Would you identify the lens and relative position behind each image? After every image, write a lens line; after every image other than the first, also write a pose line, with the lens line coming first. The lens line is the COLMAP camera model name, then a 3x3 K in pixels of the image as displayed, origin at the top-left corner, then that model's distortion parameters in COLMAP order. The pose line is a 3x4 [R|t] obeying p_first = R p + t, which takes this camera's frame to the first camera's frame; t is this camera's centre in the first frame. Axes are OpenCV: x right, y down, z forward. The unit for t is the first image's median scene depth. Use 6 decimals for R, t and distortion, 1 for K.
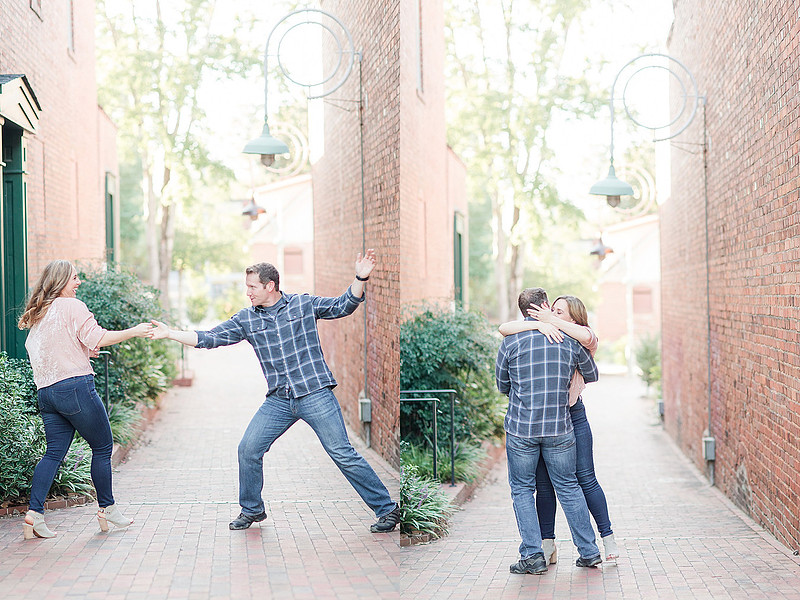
lens RADIAL K [[1925.1, 0, 599.4], [0, 1925.1, 278.7], [0, 0, 1]] dist [0.285180, -0.257604]
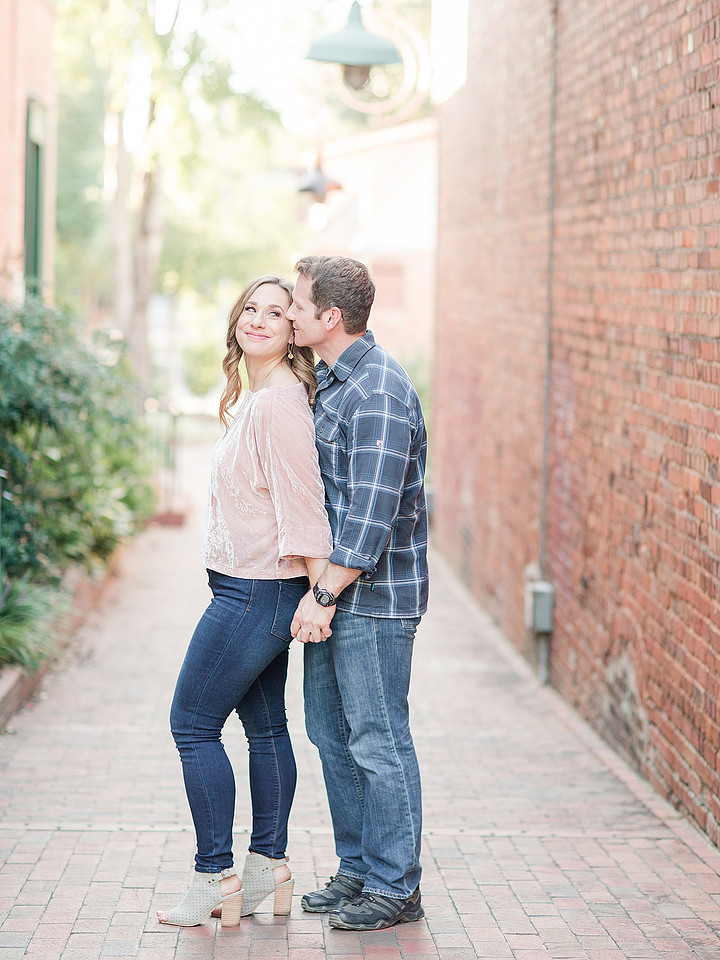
lens RADIAL K [[3366.7, 0, 360.1], [0, 3366.7, 387.8], [0, 0, 1]] dist [0.254458, -0.549219]
pose [[0.999250, 0.033229, 0.019878, -0.005744], [-0.034051, 0.998512, 0.042585, 0.000285], [-0.018434, -0.043230, 0.998895, 0.174858]]
